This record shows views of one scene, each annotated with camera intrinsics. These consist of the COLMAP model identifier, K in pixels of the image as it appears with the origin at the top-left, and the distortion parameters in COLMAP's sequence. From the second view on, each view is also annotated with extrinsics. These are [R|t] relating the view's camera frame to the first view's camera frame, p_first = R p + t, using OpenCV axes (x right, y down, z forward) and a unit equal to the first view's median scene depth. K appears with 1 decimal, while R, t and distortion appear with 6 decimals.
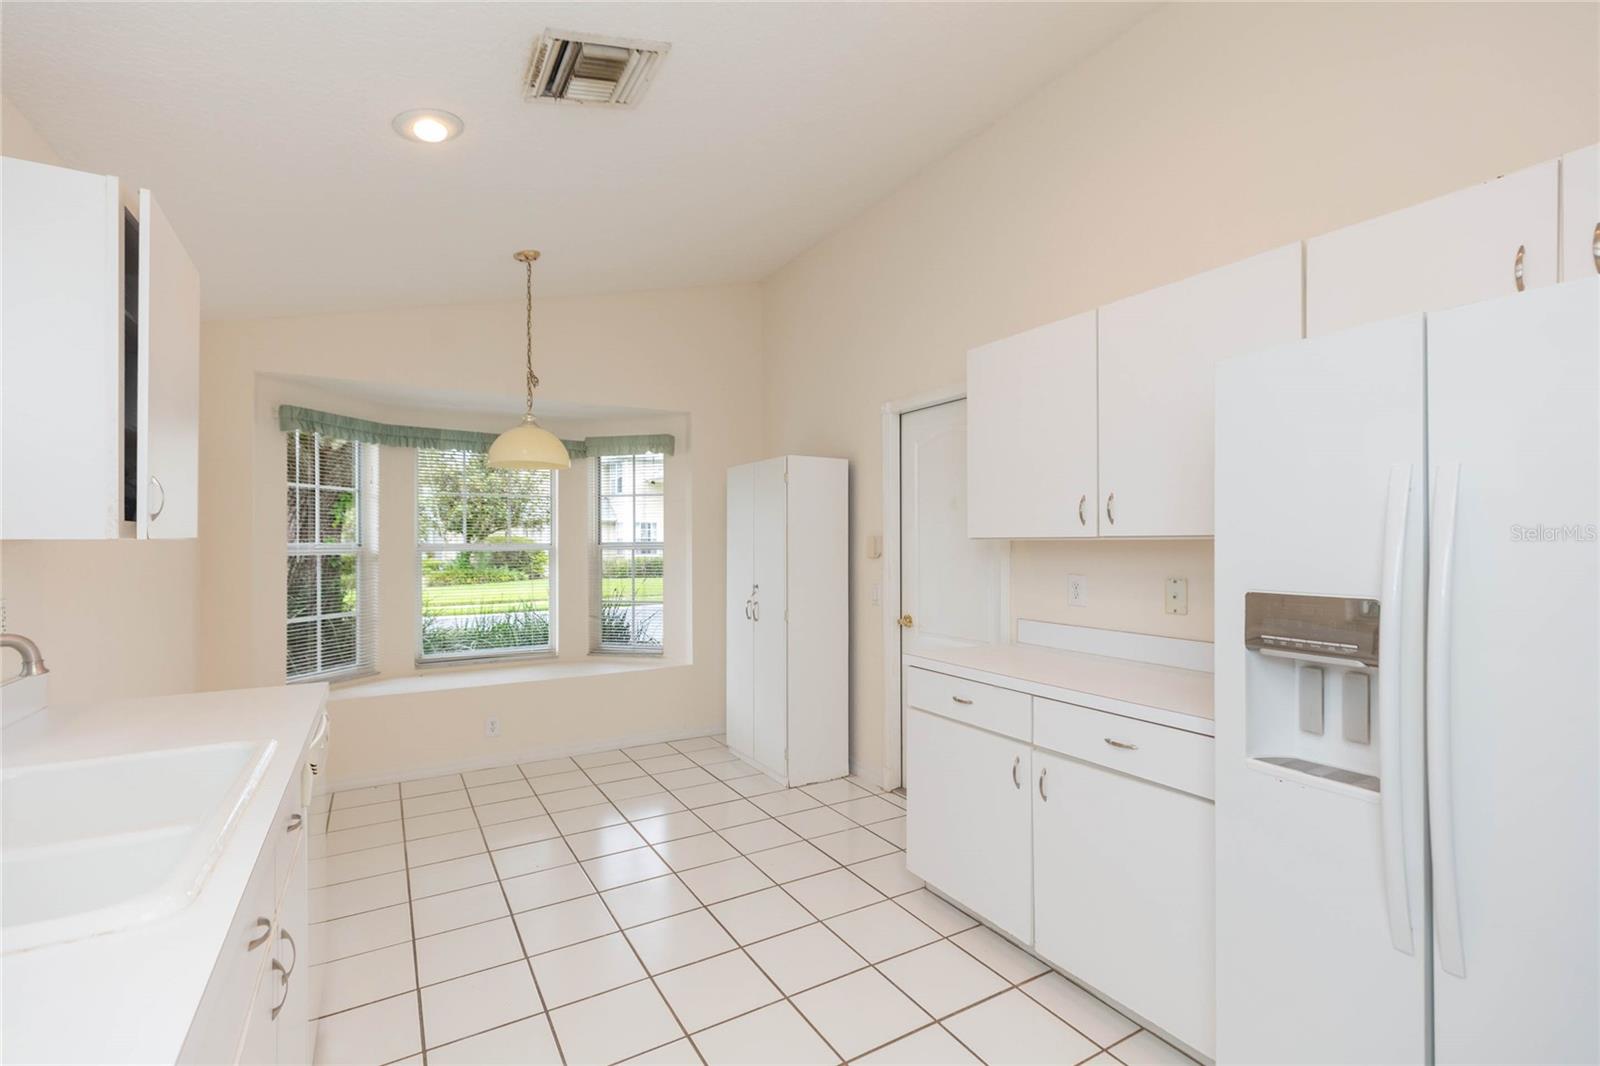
lens RADIAL K [[709.9, 0, 817.8], [0, 709.9, 530.3], [0, 0, 1]] dist [0.000798, 0.000140]
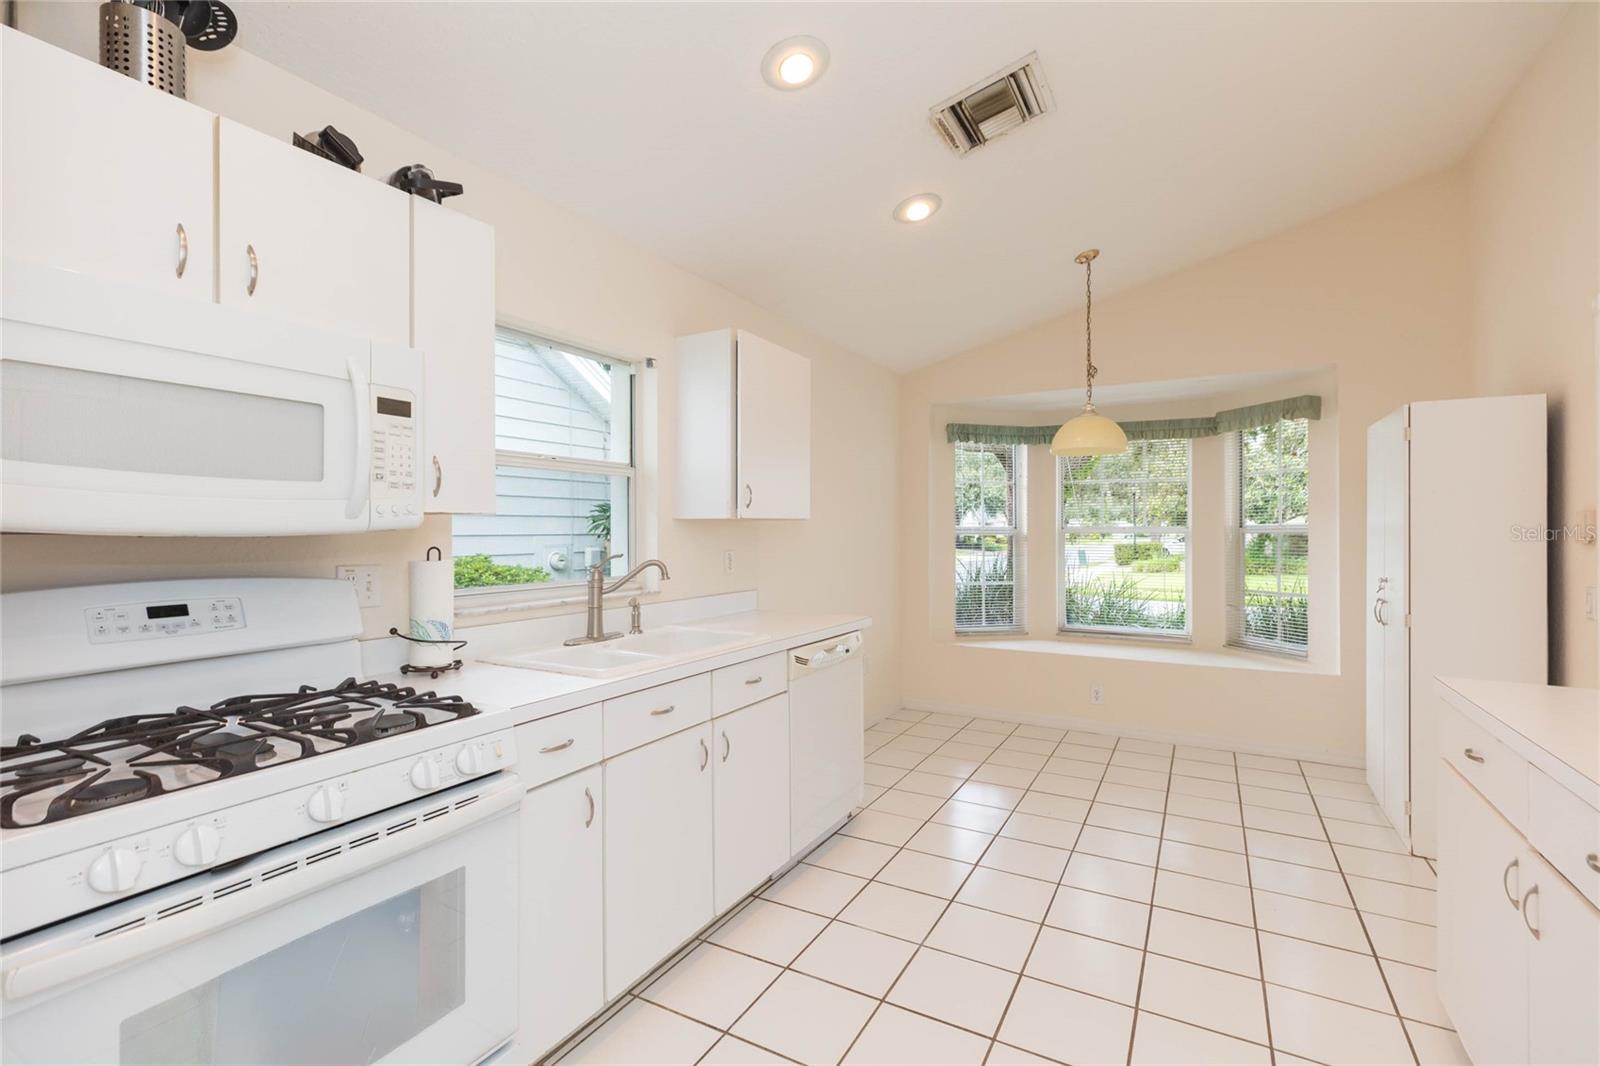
lens RADIAL K [[716.2, 0, 813.7], [0, 716.2, 515.0], [0, 0, 1]] dist [0.001131, 0.000005]
pose [[0.498553, -0.018256, -0.866667, 0.283182], [0.013266, 0.999822, -0.013429, 0.012045], [0.866758, -0.004802, 0.498706, 0.087742]]
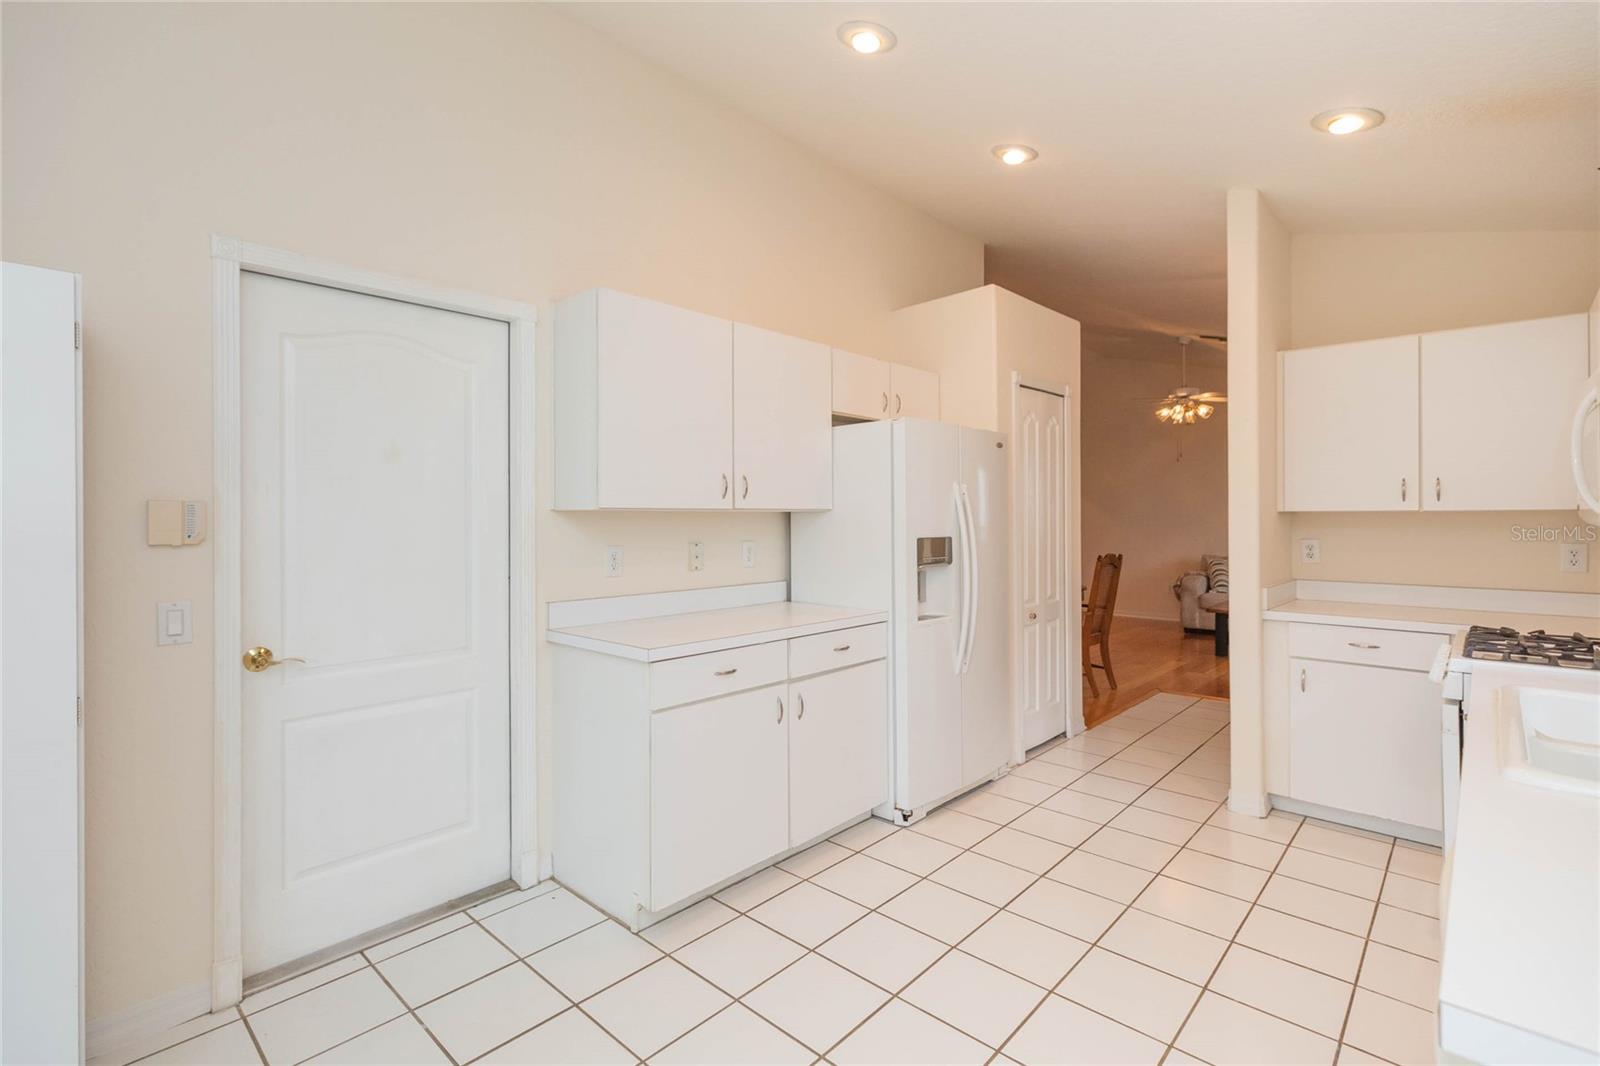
lens RADIAL K [[731.6, 0, 808.5], [0, 731.6, 517.1], [0, 0, 1]] dist [-0.001911, -0.000257]
pose [[-0.279579, -0.000595, 0.960122, -0.477595], [-0.011821, 0.999926, -0.002823, 0.014572], [-0.960050, -0.012138, -0.279566, 0.701012]]
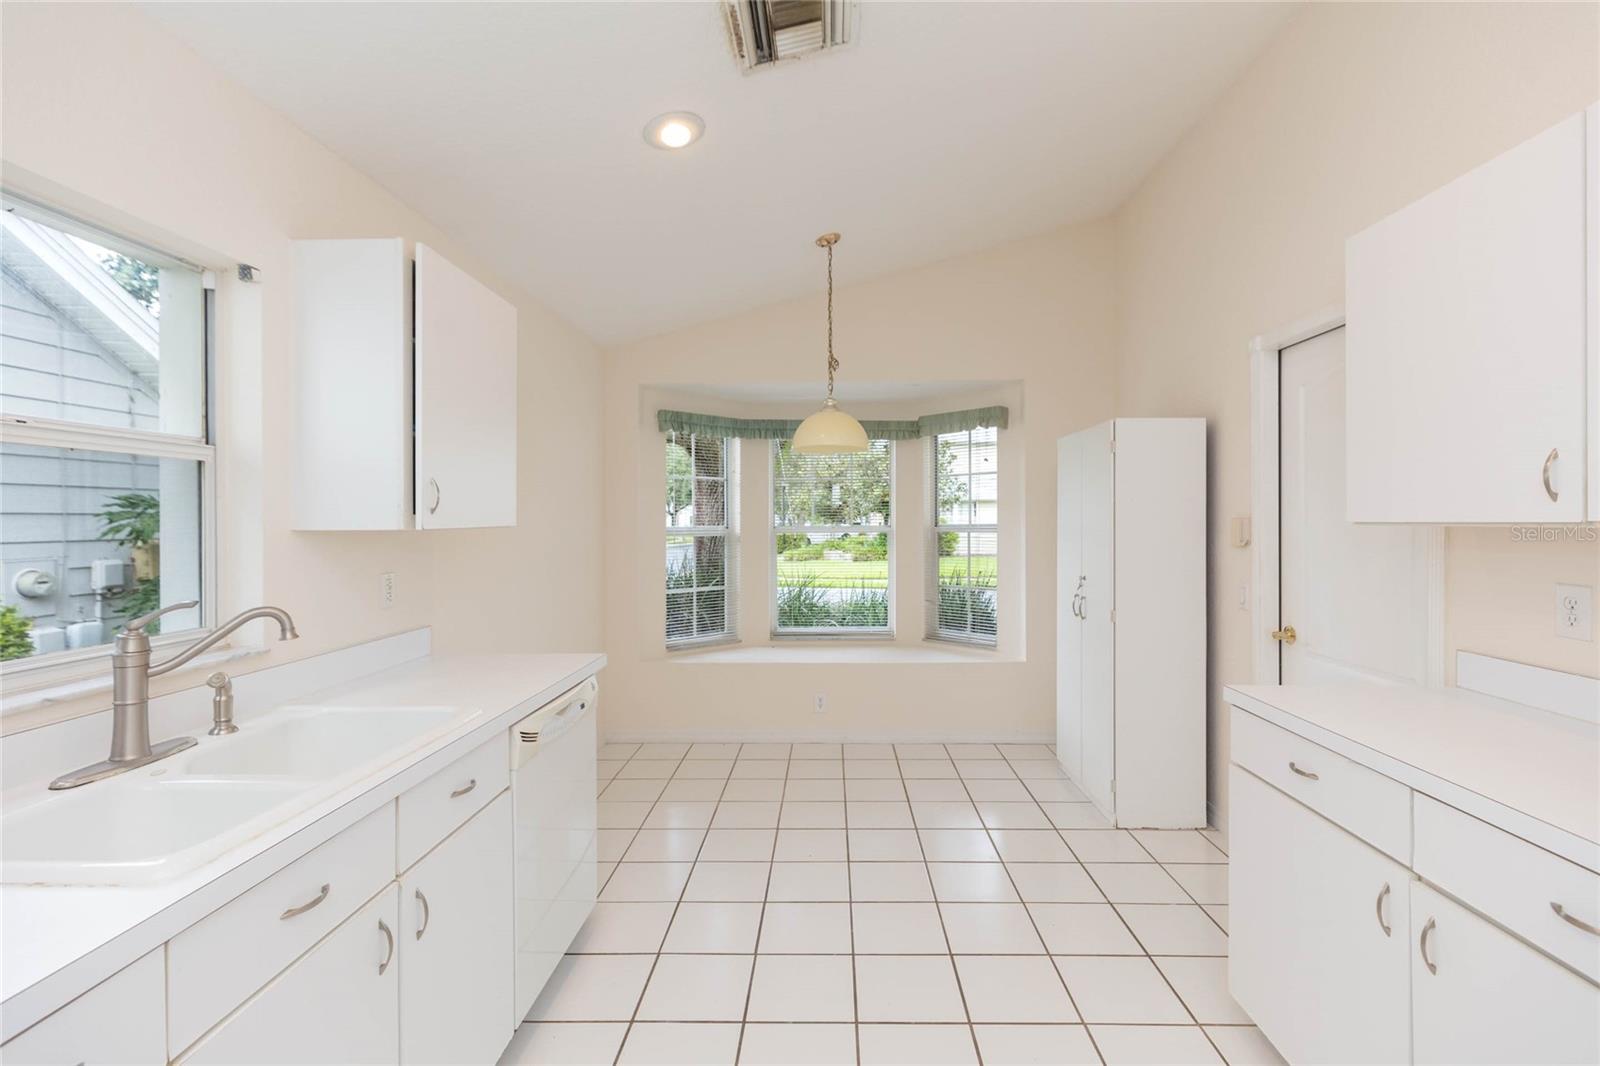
lens RADIAL K [[718.9, 0, 825.2], [0, 718.9, 513.8], [0, 0, 1]] dist [0.000884, 0.000476]
pose [[0.847036, -0.008163, -0.531472, 0.110204], [0.011905, 0.999923, 0.003616, -0.003822], [0.531401, -0.009390, 0.847068, 0.119892]]
